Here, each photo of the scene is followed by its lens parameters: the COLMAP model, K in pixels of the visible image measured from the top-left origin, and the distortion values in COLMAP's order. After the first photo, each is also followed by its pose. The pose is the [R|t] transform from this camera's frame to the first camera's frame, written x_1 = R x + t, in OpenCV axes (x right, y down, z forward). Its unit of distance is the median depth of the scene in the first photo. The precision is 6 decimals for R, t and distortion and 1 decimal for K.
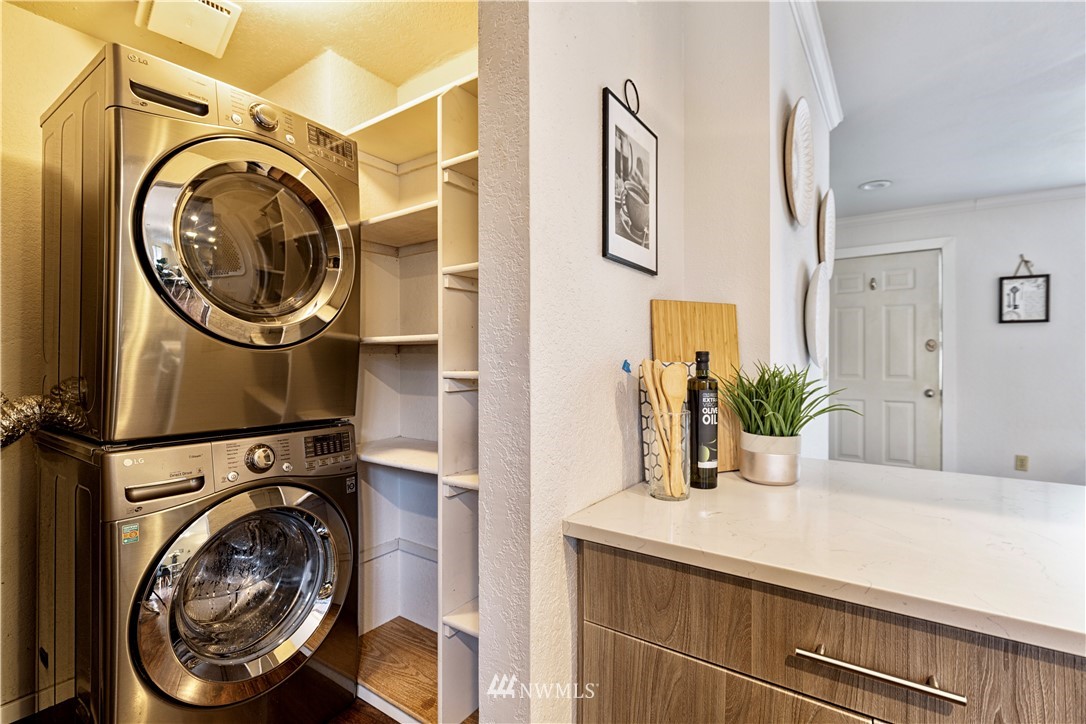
lens RADIAL K [[510.0, 0, 541.8], [0, 510.0, 360.1], [0, 0, 1]] dist [0.000120, 0.000062]
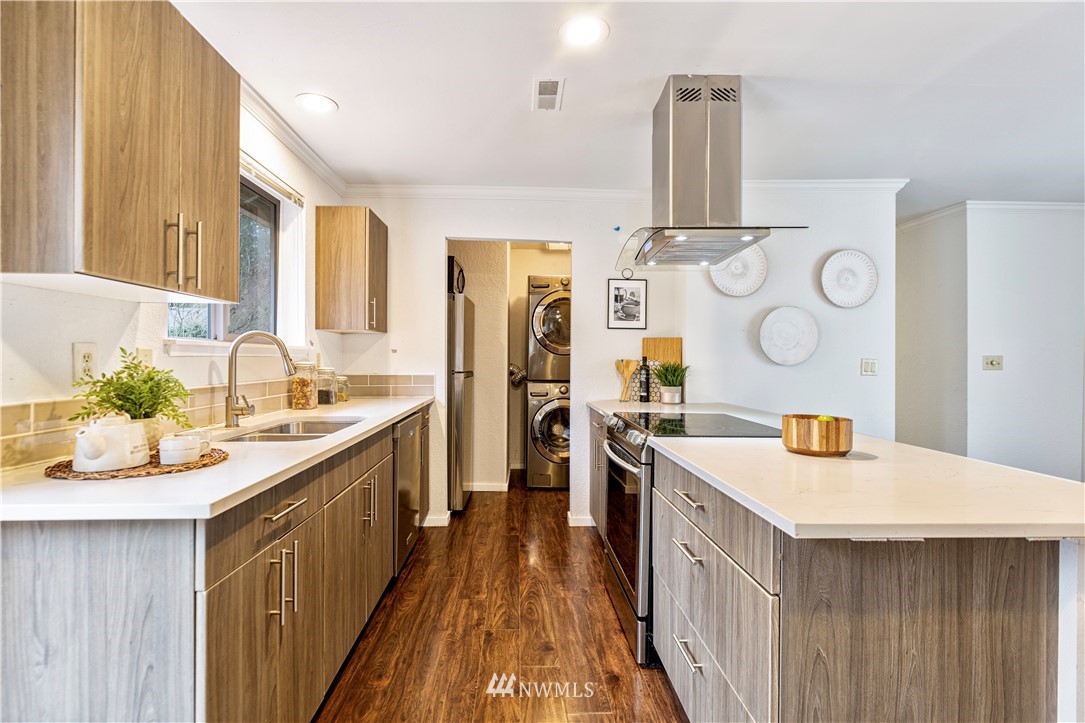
lens RADIAL K [[509.5, 0, 541.1], [0, 509.5, 362.2], [0, 0, 1]] dist [0.000120, 0.000062]
pose [[0.611313, 0.002290, -0.791386, 2.285196], [-0.000241, 0.999996, 0.002708, 0.010493], [0.791389, -0.001465, 0.611311, -1.285577]]
